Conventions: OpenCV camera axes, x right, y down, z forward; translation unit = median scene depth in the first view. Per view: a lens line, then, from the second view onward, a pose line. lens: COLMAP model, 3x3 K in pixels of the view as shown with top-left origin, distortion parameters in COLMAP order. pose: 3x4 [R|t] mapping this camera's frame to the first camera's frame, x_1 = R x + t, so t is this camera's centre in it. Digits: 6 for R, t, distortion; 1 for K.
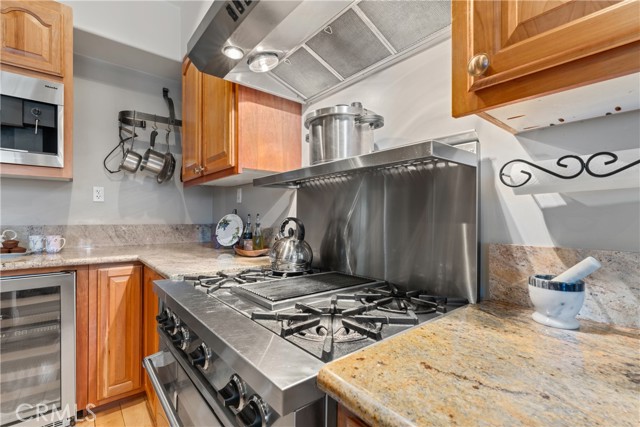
lens RADIAL K [[292.8, 0, 318.2], [0, 292.8, 214.8], [0, 0, 1]] dist [-0.000659, 0.000560]
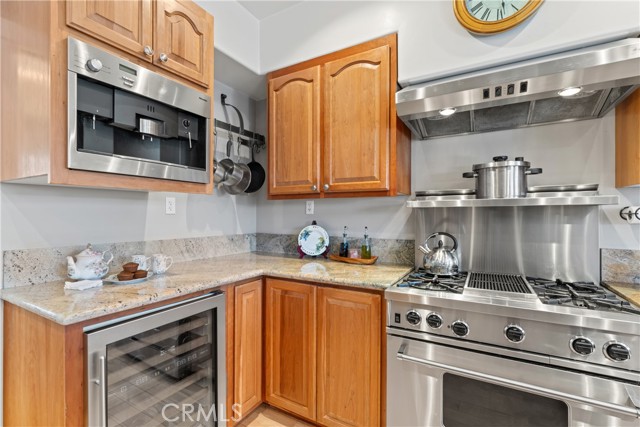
lens RADIAL K [[292.8, 0, 318.2], [0, 292.8, 214.8], [0, 0, 1]] dist [-0.000659, 0.000560]
pose [[0.935241, -0.003094, 0.353999, -0.657996], [0.000873, 0.999979, 0.006434, -0.048805], [-0.354012, -0.005708, 0.935224, -0.019603]]
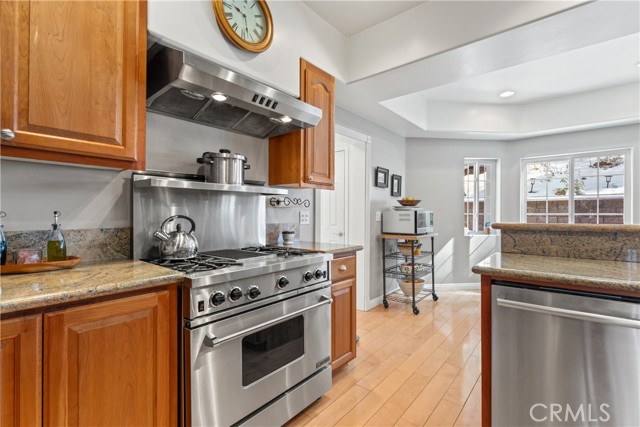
lens RADIAL K [[292.8, 0, 318.2], [0, 292.8, 214.8], [0, 0, 1]] dist [-0.000659, 0.000560]
pose [[-0.179690, -0.007151, 0.983697, -0.876193], [-0.008936, 0.999944, 0.005637, -0.004348], [-0.983683, -0.007778, -0.179744, 0.392783]]
